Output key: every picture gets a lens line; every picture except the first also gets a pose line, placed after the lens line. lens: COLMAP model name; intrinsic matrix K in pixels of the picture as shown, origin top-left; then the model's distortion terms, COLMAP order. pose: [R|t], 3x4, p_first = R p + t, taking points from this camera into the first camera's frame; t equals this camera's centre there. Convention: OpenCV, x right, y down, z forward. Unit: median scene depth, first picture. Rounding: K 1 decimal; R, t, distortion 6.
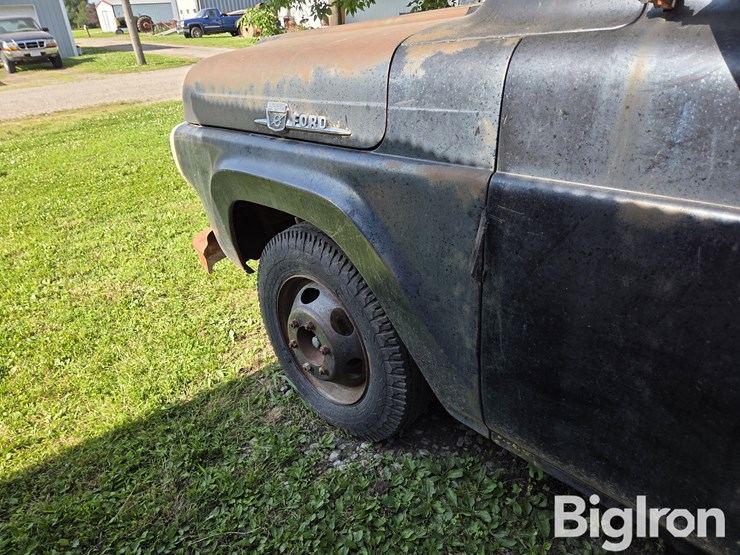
lens RADIAL K [[503.1, 0, 353.0], [0, 503.1, 291.1], [0, 0, 1]] dist [0.063393, -0.062672]
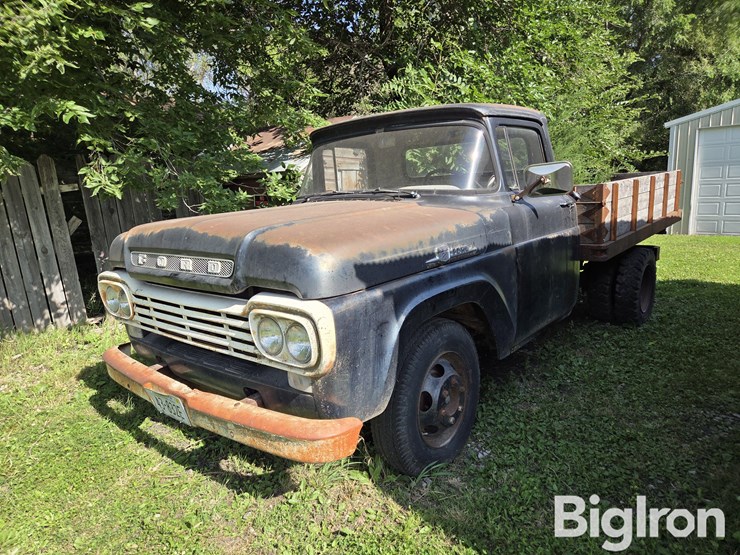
lens RADIAL K [[503.1, 0, 373.2], [0, 503.1, 283.8], [0, 0, 1]] dist [0.063393, -0.062672]
pose [[-0.128620, -0.114466, 0.985066, -2.280368], [0.511975, 0.843041, 0.164811, -0.829848], [-0.849316, 0.525527, -0.049829, 1.689880]]
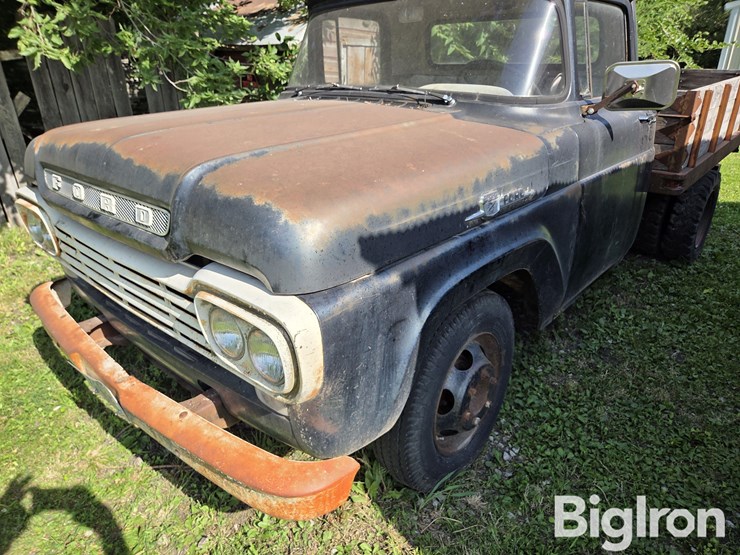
lens RADIAL K [[503.1, 0, 370.5], [0, 503.1, 282.4], [0, 0, 1]] dist [0.063393, -0.062672]
pose [[-0.111902, -0.335903, 0.935226, -1.585436], [0.470796, 0.810889, 0.347577, -0.917577], [-0.875117, 0.479195, 0.067402, 1.572590]]
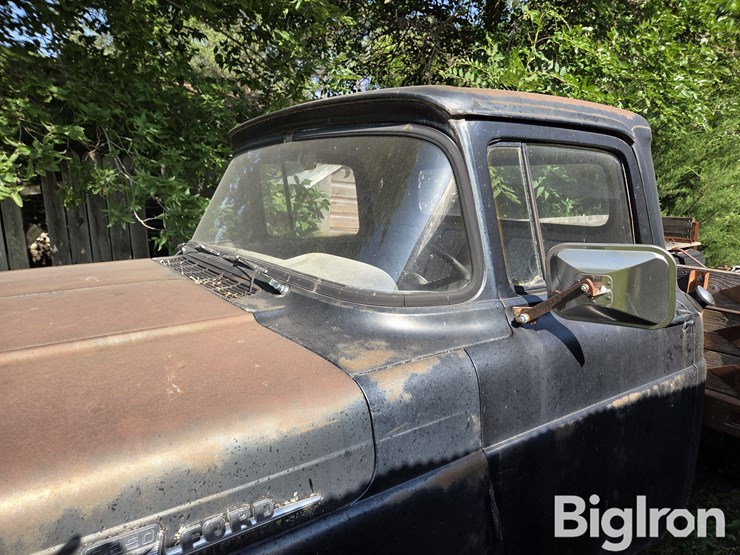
lens RADIAL K [[503.1, 0, 386.2], [0, 503.1, 278.8], [0, 0, 1]] dist [0.063393, -0.062672]
pose [[0.108515, -0.106168, 0.988409, -0.755222], [0.440800, 0.896327, 0.047883, -0.638005], [-0.891022, 0.430494, 0.144064, 0.716752]]
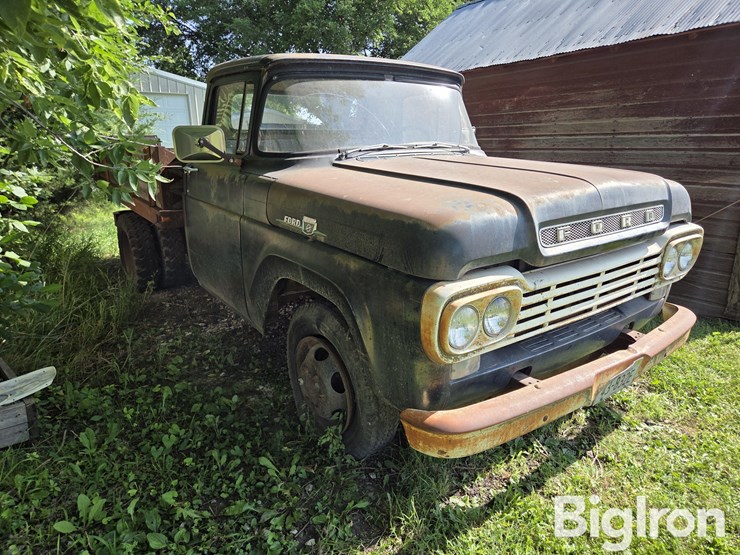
lens RADIAL K [[503.1, 0, 377.1], [0, 503.1, 273.6], [0, 0, 1]] dist [0.063393, -0.062672]
pose [[-0.993985, 0.041494, 0.101355, 0.640444], [0.099863, 0.723351, 0.683221, -2.230820], [-0.044965, 0.689233, -0.723143, 3.789924]]
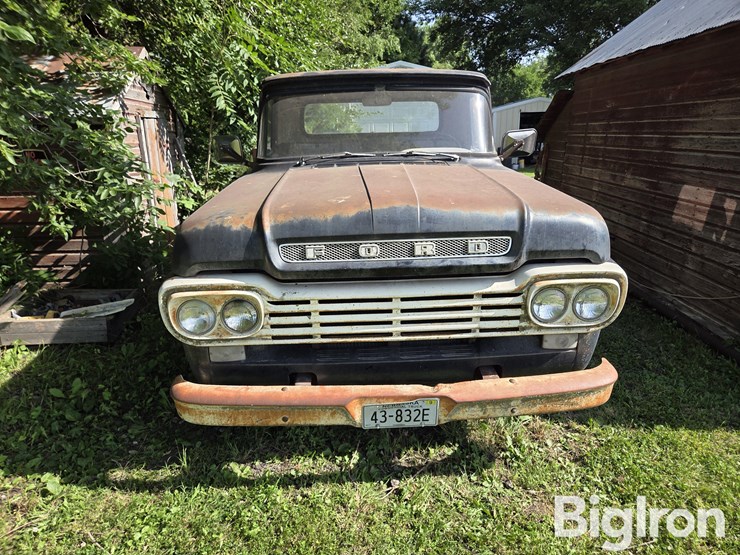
lens RADIAL K [[503.1, 0, 370.6], [0, 503.1, 277.3], [0, 0, 1]] dist [0.063393, -0.062672]
pose [[-0.766390, -0.112208, 0.632500, -1.117659], [0.360582, 0.739727, 0.568142, -1.962703], [-0.531627, 0.663486, -0.526459, 3.313121]]
